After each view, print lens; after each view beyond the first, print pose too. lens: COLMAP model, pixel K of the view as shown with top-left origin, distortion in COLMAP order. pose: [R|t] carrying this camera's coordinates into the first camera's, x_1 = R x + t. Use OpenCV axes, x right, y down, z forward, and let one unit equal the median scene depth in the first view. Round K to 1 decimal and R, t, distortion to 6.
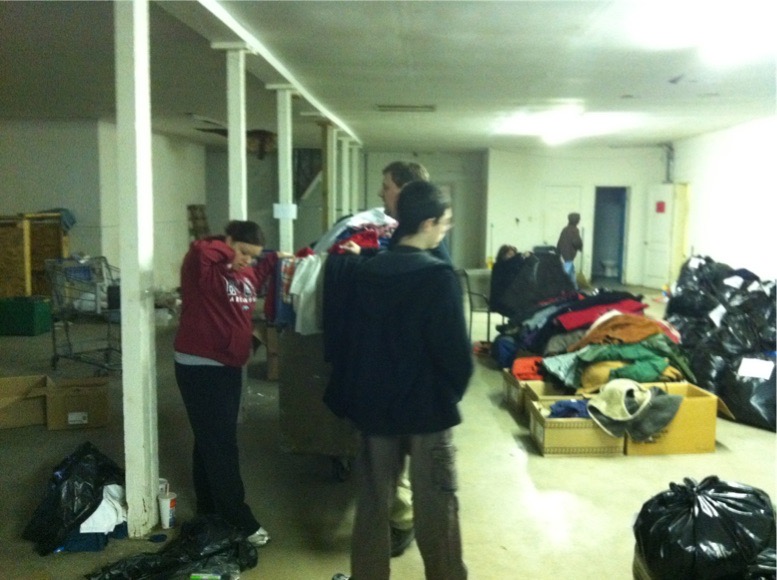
lens RADIAL K [[717.3, 0, 392.9], [0, 717.3, 285.4], [0, 0, 1]] dist [0.057652, -0.141354]
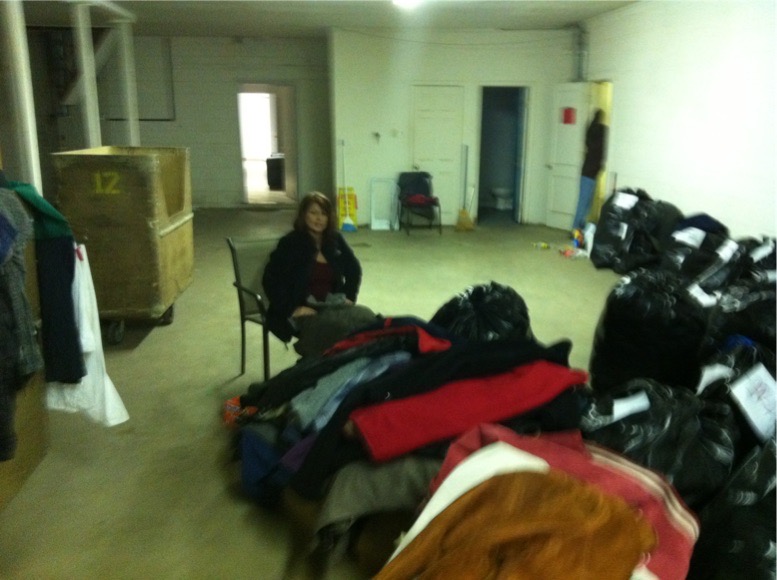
lens RADIAL K [[717.3, 0, 392.9], [0, 717.3, 285.4], [0, 0, 1]] dist [0.057652, -0.141354]
pose [[0.990266, -0.039979, 0.133324, 0.094801], [0.023224, 0.991893, 0.124936, -0.034132], [-0.137238, -0.120624, 0.983166, 0.297843]]
